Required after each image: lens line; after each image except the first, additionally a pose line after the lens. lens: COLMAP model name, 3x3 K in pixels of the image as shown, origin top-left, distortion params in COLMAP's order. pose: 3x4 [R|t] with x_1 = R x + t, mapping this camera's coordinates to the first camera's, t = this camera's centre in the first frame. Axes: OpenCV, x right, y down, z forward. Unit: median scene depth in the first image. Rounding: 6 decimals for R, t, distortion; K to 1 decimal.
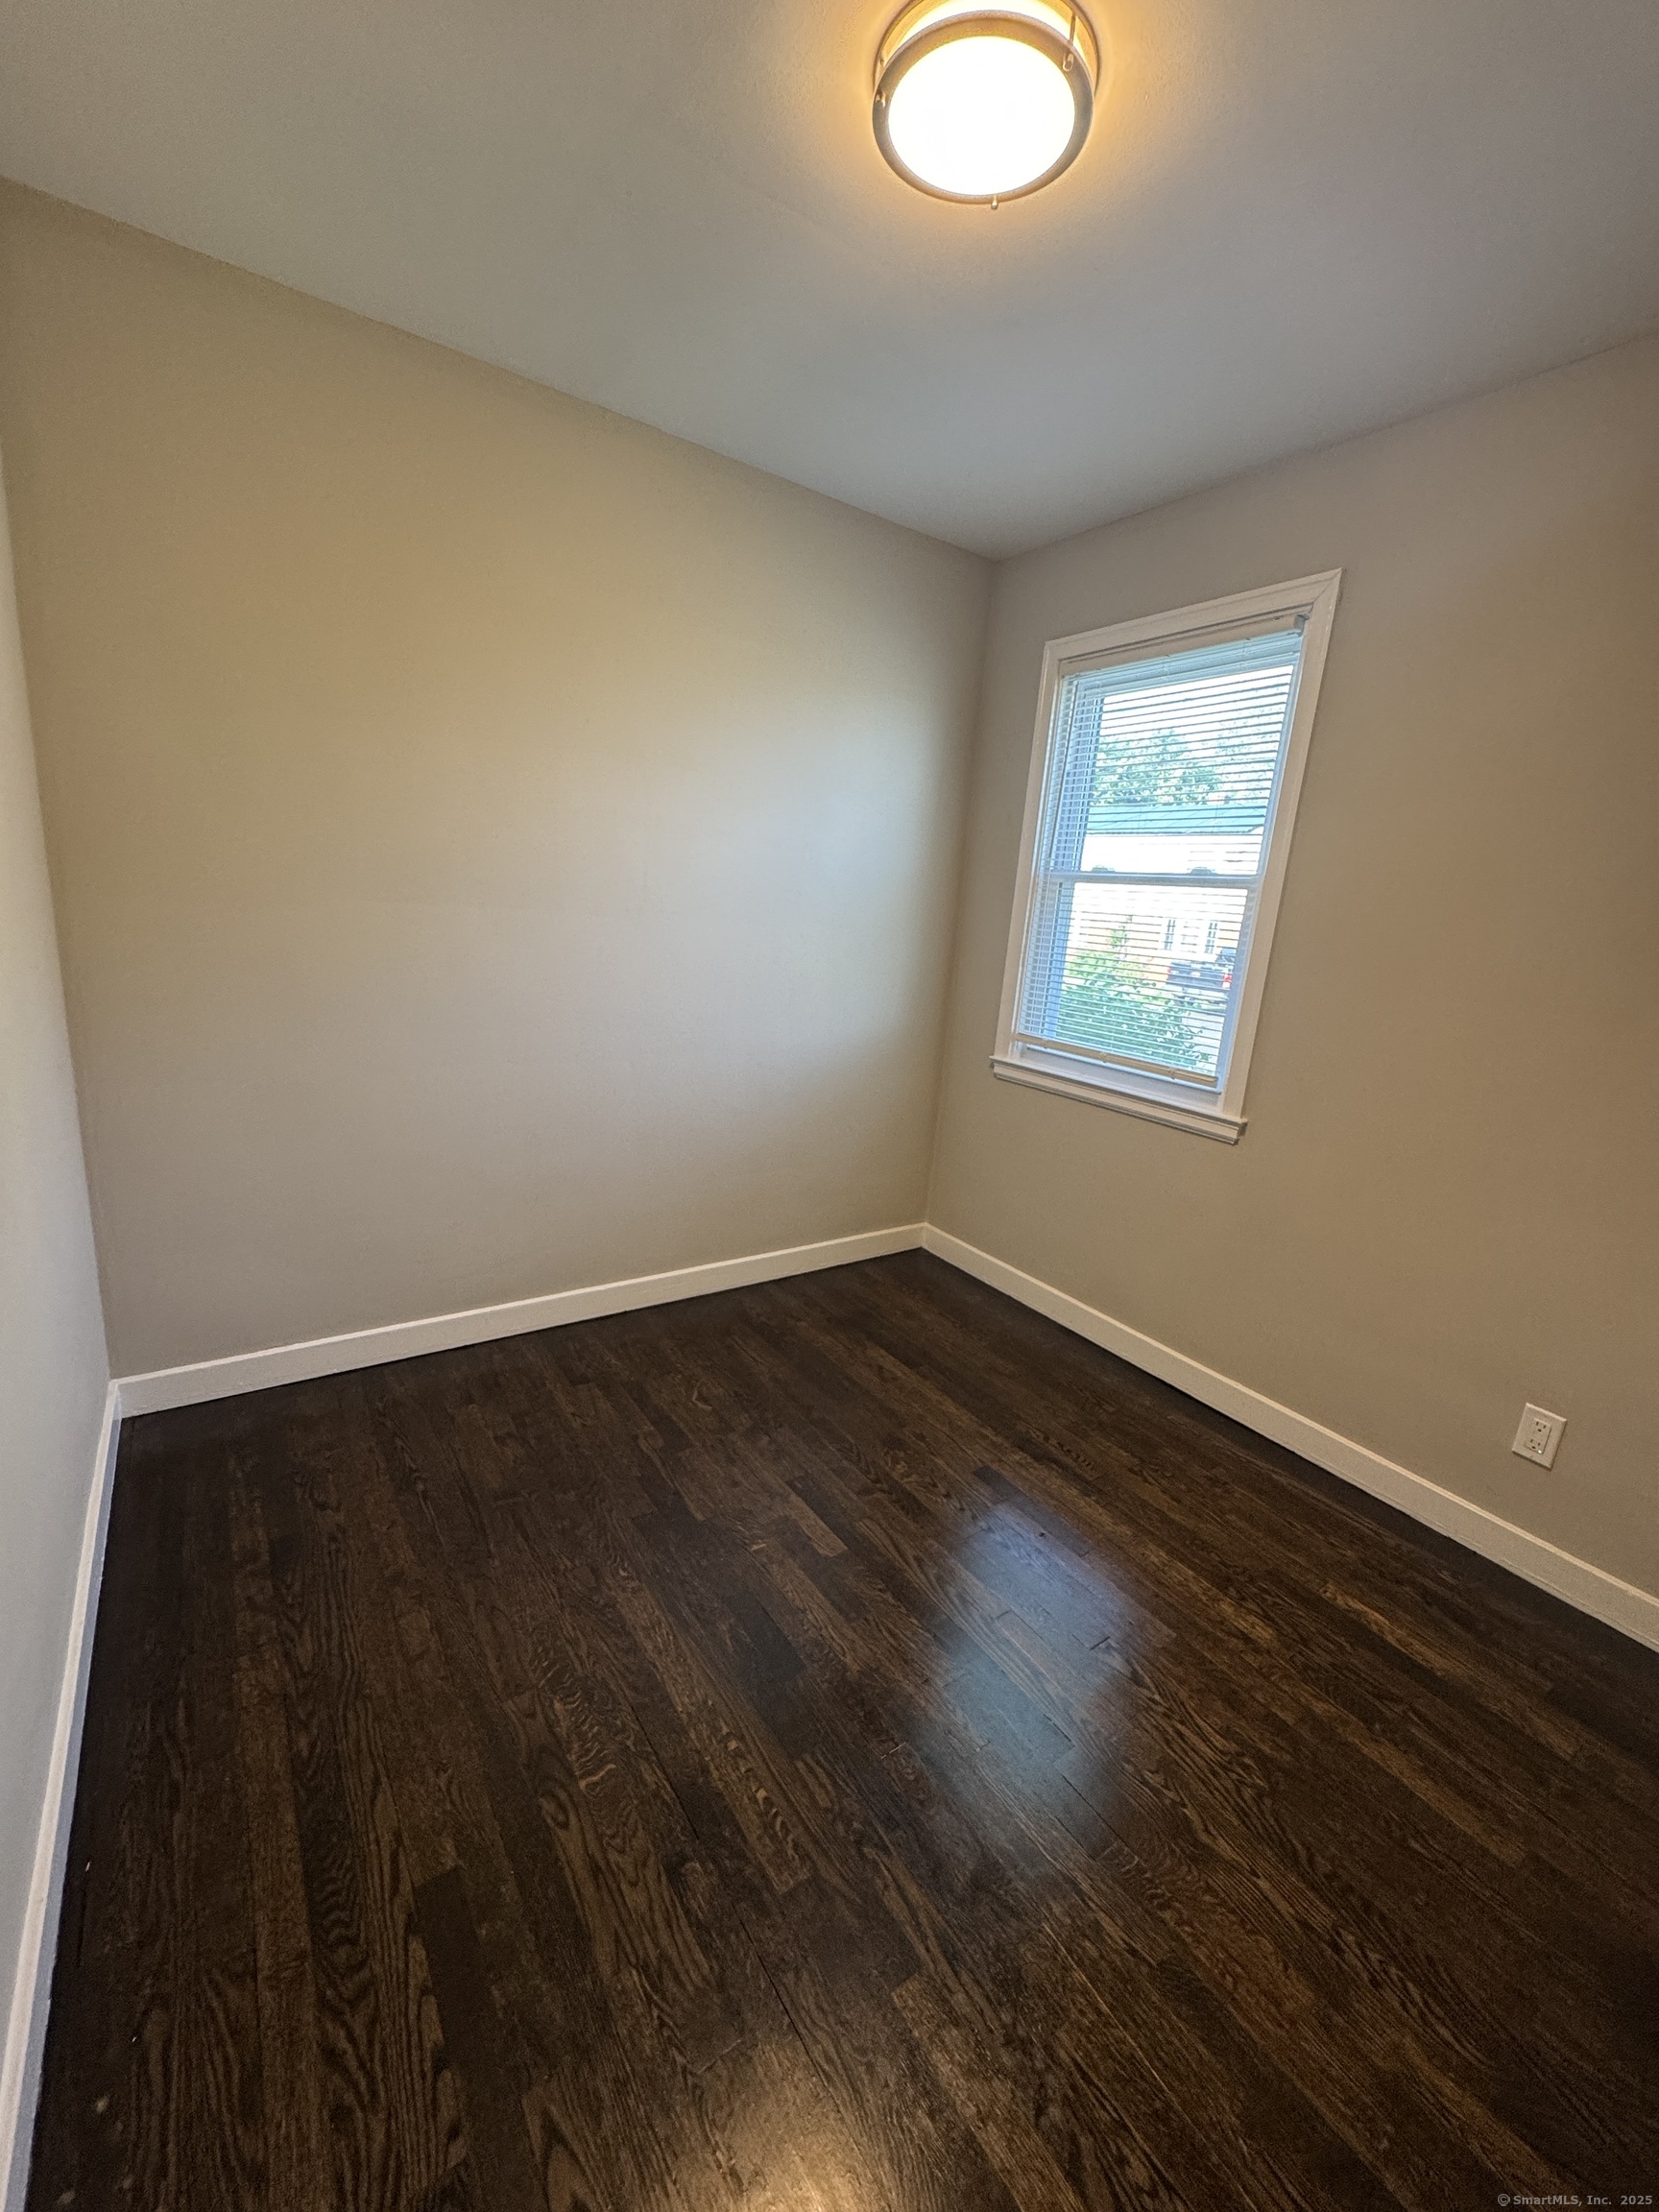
lens RADIAL K [[894.4, 0, 826.0], [0, 894.4, 1103.3], [0, 0, 1]] dist [-0.004484, 0.000191]
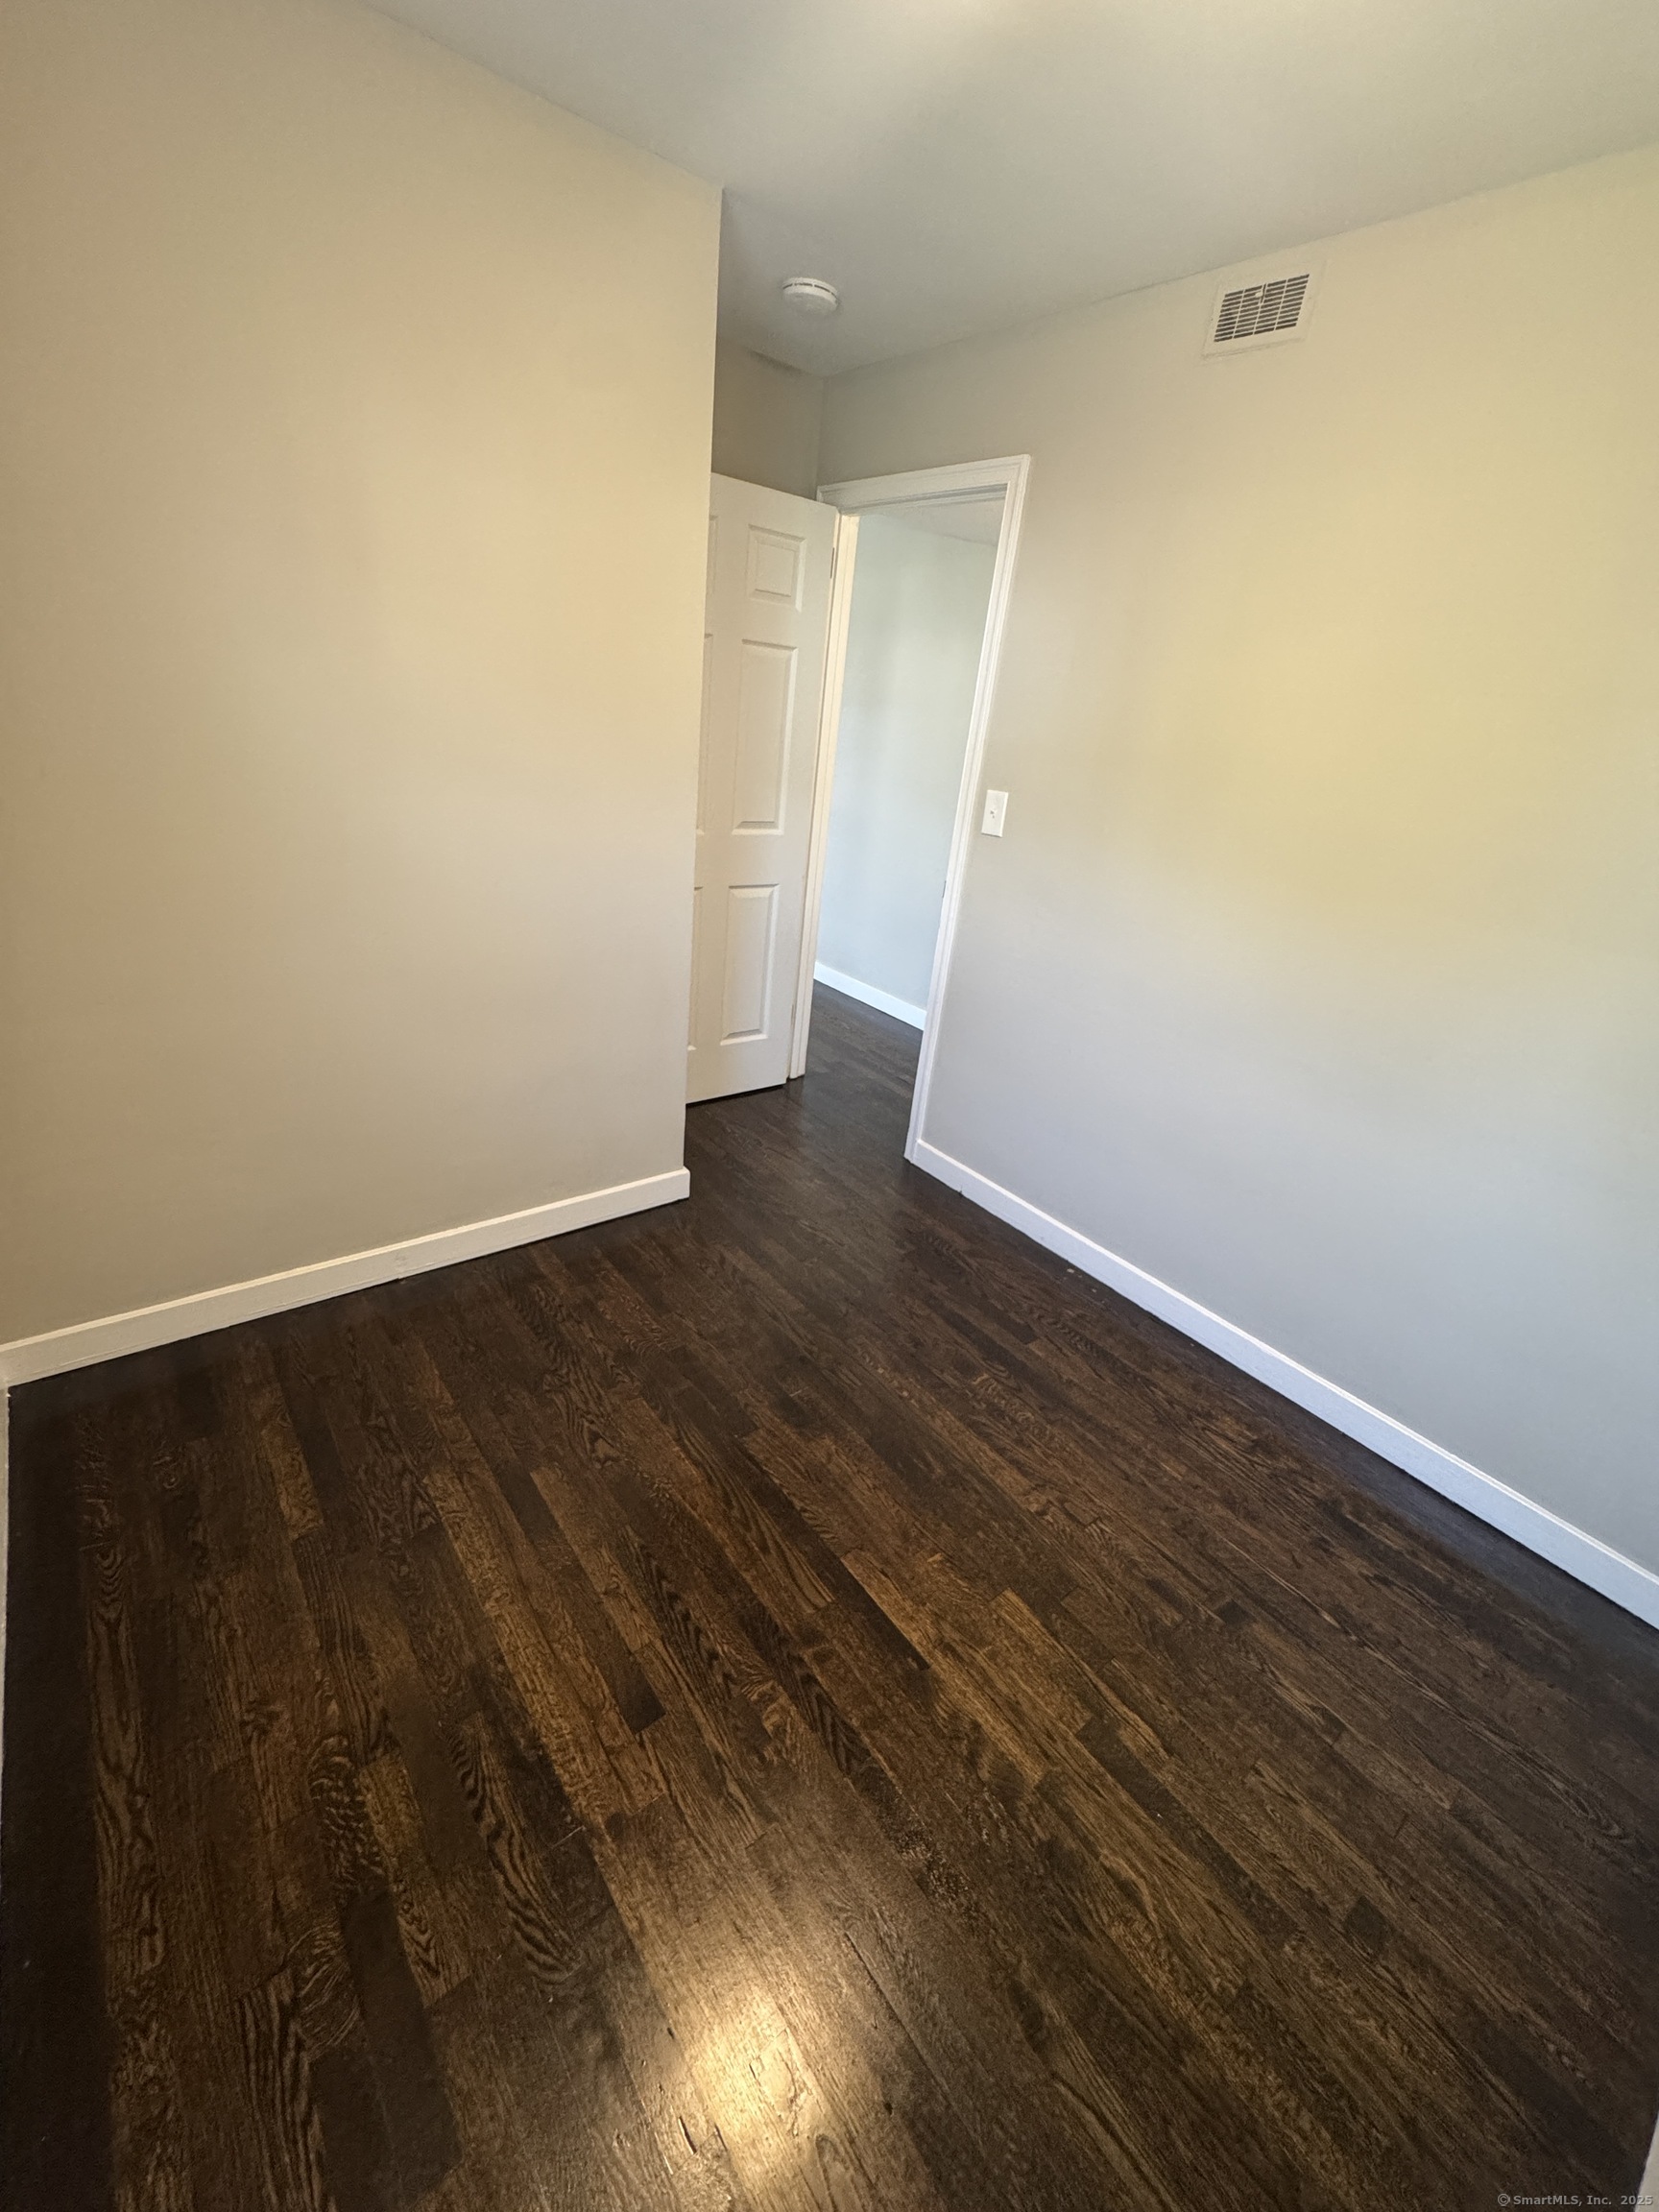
lens RADIAL K [[894.4, 0, 826.0], [0, 894.4, 1103.3], [0, 0, 1]] dist [-0.004484, 0.000191]
pose [[-0.982096, -0.134113, -0.132292, 0.225279], [-0.186969, 0.779755, 0.597515, -0.418205], [0.023021, 0.611551, -0.790870, 1.449986]]
